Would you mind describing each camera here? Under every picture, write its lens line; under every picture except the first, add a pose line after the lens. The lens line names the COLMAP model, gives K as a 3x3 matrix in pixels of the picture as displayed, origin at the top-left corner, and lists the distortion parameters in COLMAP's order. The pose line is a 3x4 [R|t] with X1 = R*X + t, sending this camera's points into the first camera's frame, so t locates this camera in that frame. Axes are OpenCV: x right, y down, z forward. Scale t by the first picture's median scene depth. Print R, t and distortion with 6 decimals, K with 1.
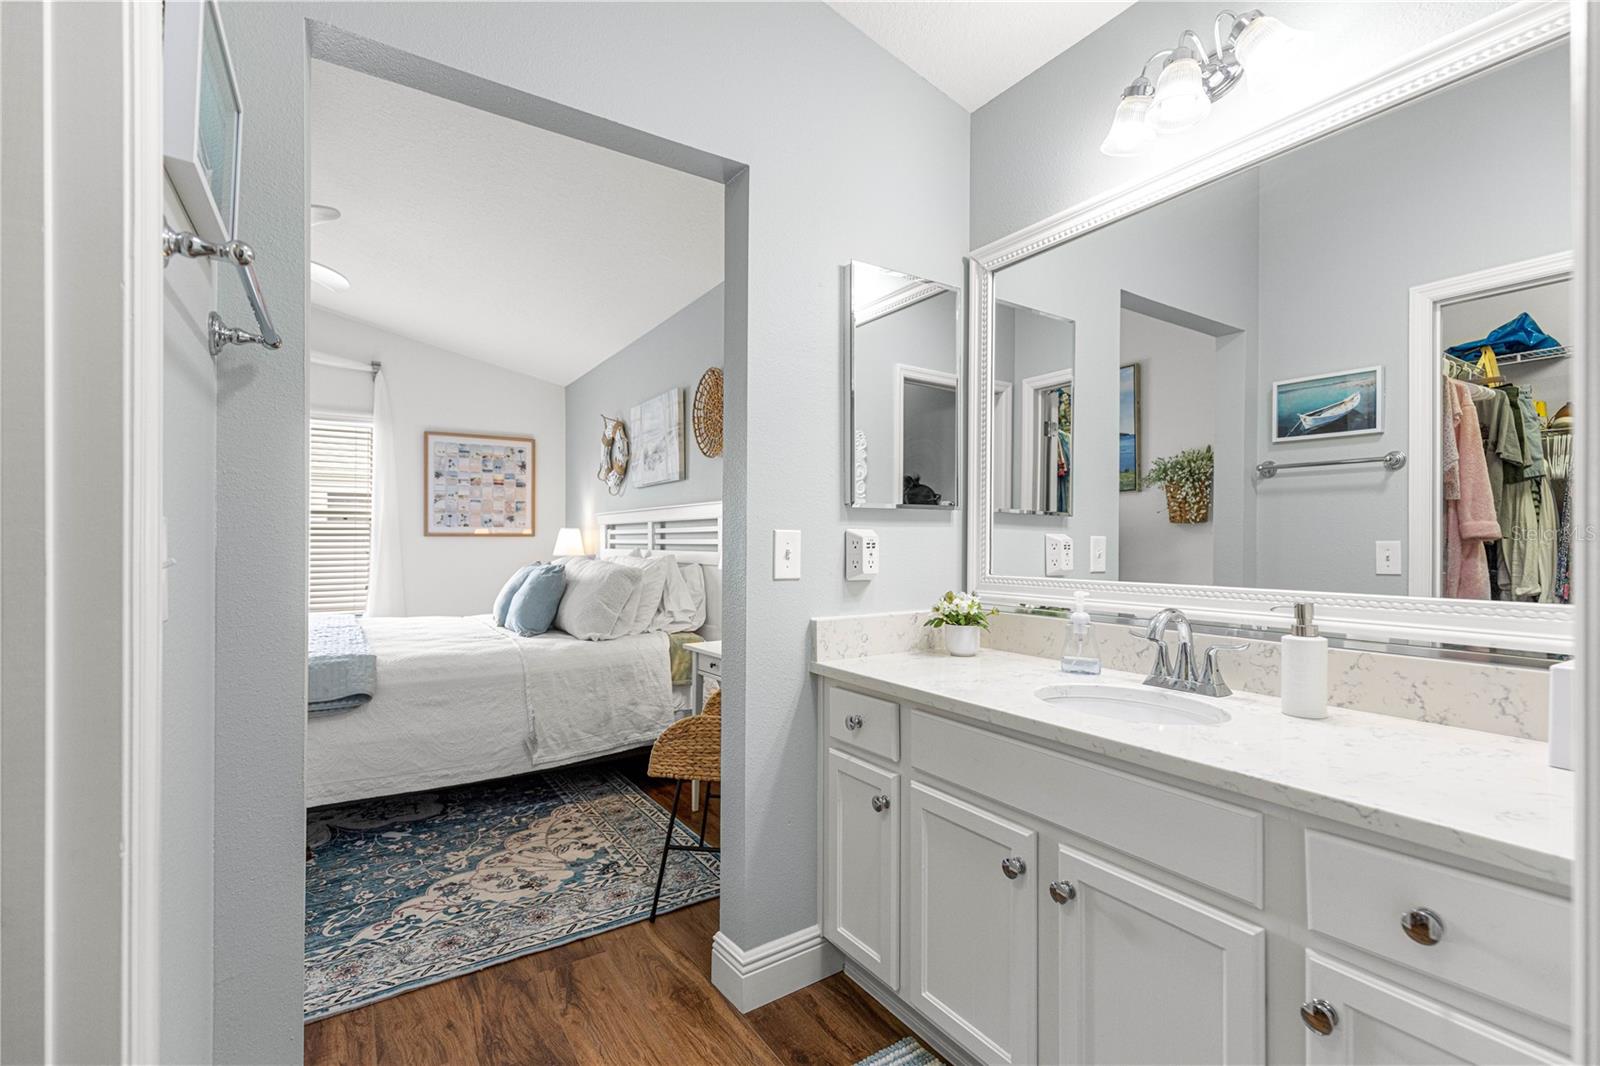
lens RADIAL K [[724.9, 0, 837.2], [0, 724.9, 534.3], [0, 0, 1]] dist [0.010021, -0.003317]
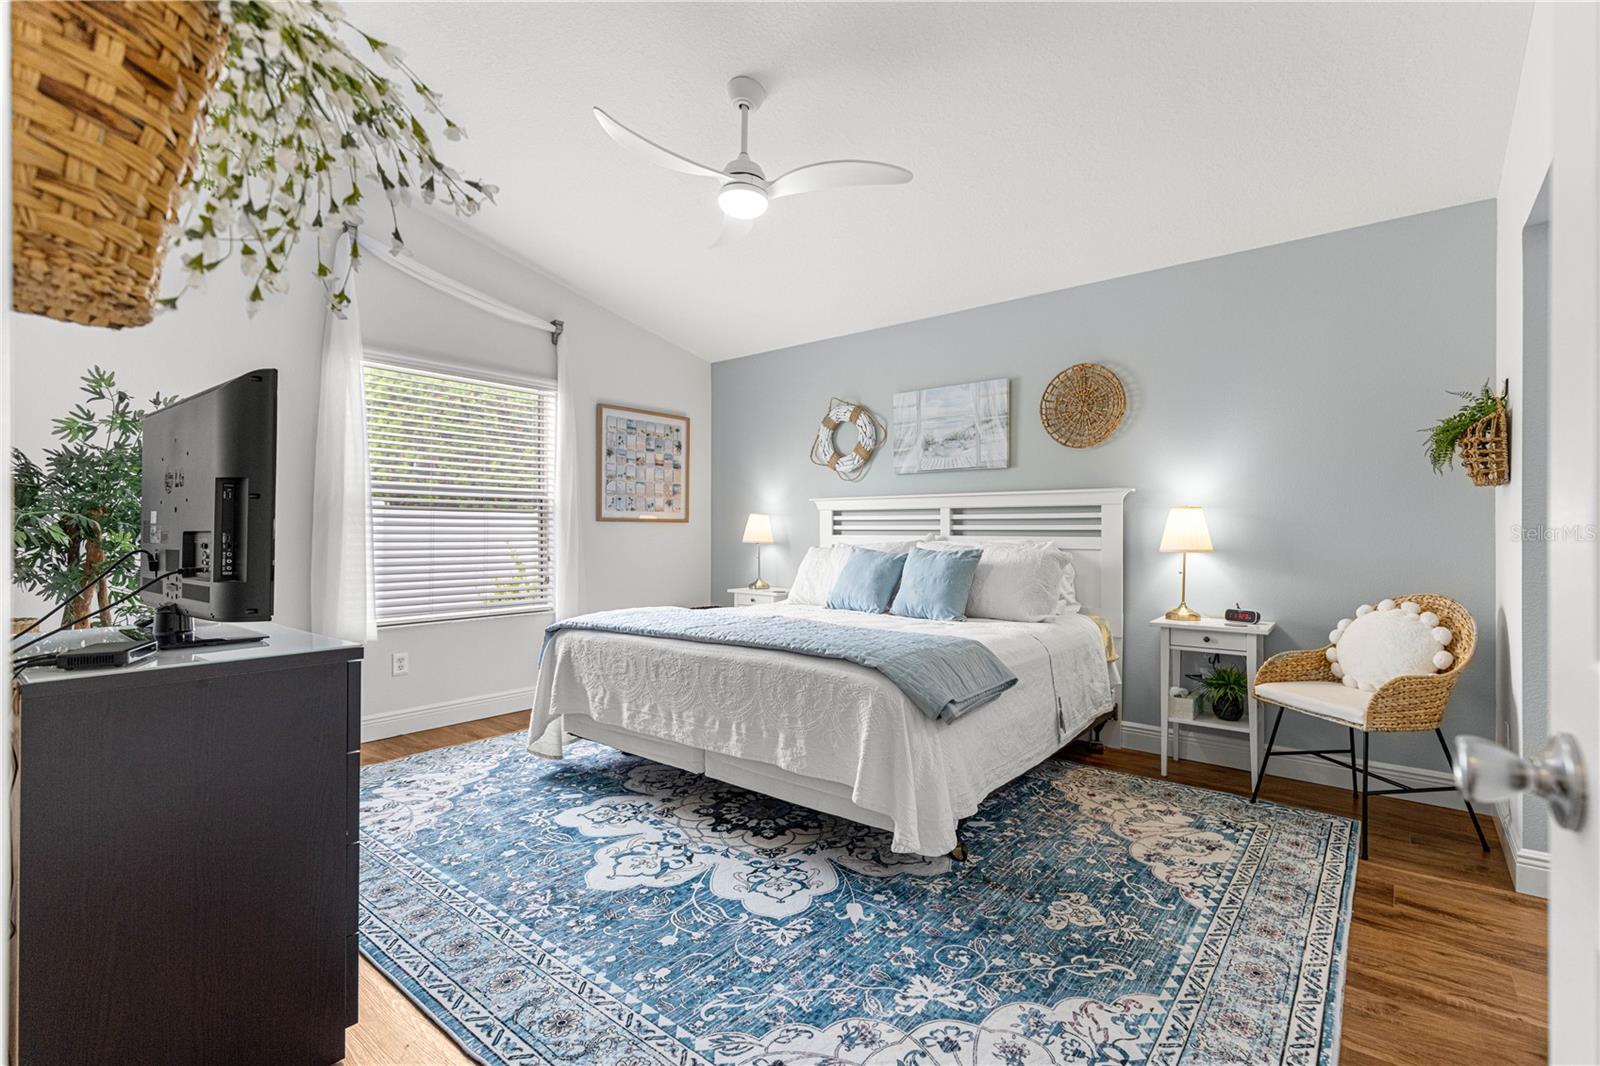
lens RADIAL K [[724.9, 0, 805.2], [0, 724.9, 530.5], [0, 0, 1]] dist [0.010021, -0.003317]
pose [[0.953587, 0.005018, 0.301075, -1.091134], [-0.006866, 0.999964, 0.005080, 0.014752], [-0.301039, -0.006911, 0.953587, 0.137994]]
